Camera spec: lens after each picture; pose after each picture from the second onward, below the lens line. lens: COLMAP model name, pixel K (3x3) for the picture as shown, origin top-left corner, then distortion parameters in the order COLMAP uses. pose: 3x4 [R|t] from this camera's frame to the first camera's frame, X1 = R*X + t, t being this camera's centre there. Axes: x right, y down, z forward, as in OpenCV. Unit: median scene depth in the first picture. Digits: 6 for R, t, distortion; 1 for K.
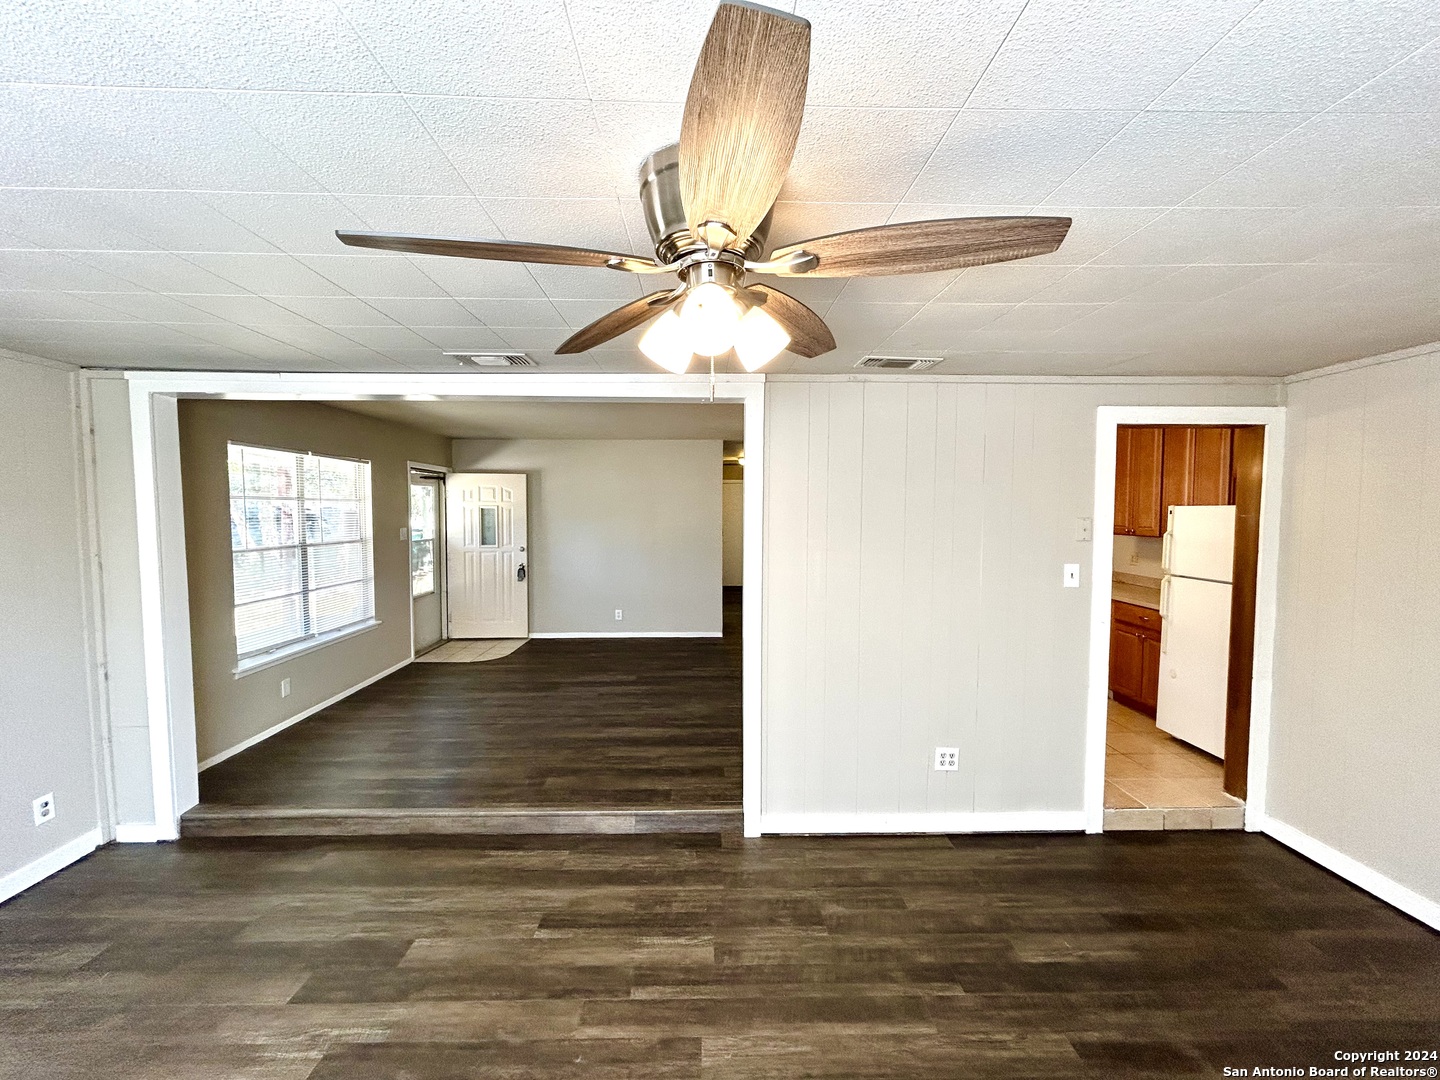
lens RADIAL K [[578.5, 0, 720.0], [0, 578.5, 540.0], [0, 0, 1]] dist [0.001458, 0.000511]
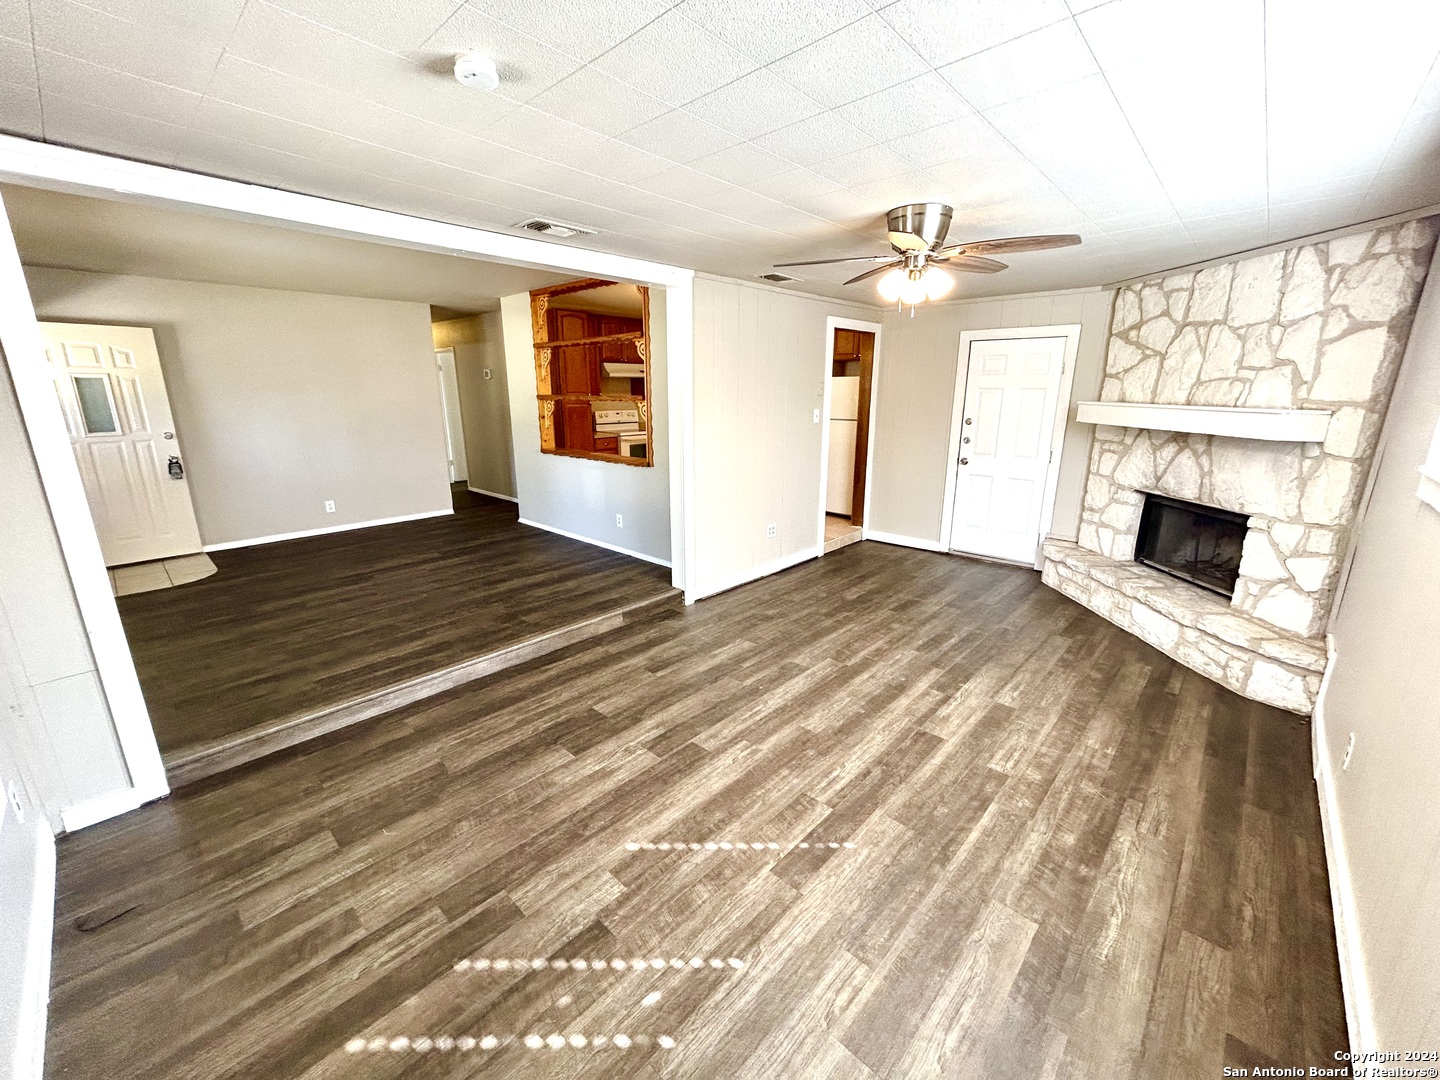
lens RADIAL K [[573.8, 0, 720.0], [0, 573.8, 540.0], [0, 0, 1]] dist [-0.001823, 0.000055]
pose [[0.698539, -0.185873, 0.691009, -0.876052], [0.042540, 0.974754, 0.219193, 0.034680], [-0.714306, -0.123720, 0.688811, -0.043444]]
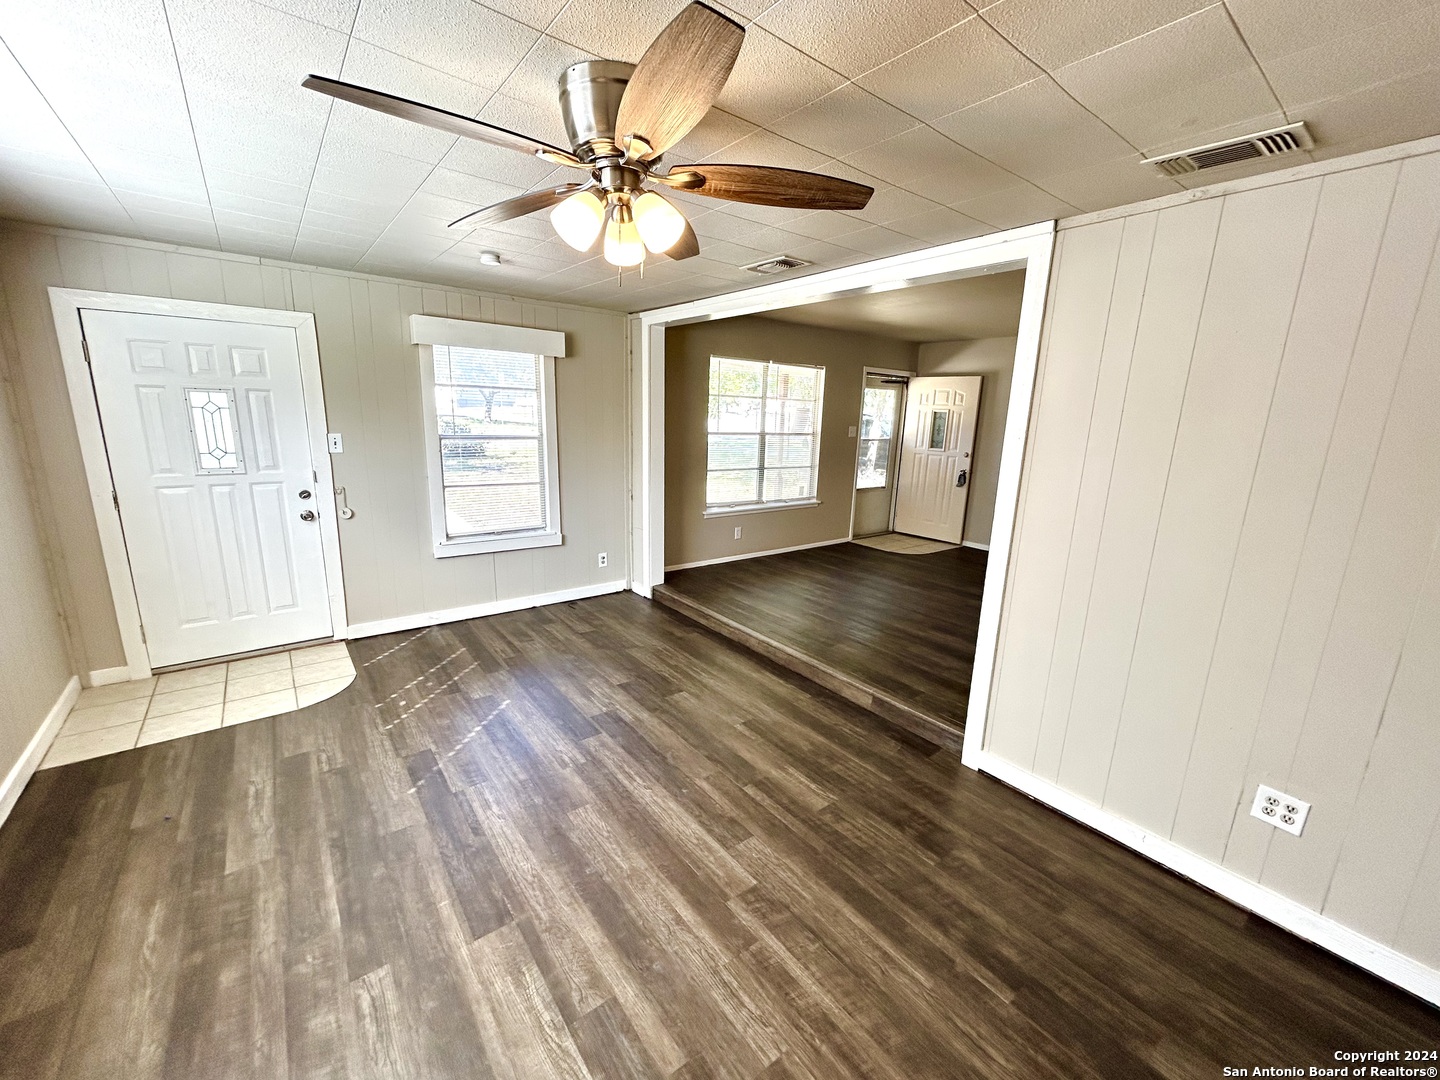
lens RADIAL K [[578.5, 0, 720.0], [0, 578.5, 540.0], [0, 0, 1]] dist [0.001458, 0.000511]
pose [[0.597052, 0.190911, -0.779154, 0.467951], [-0.075573, 0.980335, 0.182296, 0.022446], [0.798635, -0.049957, 0.599739, 0.152947]]
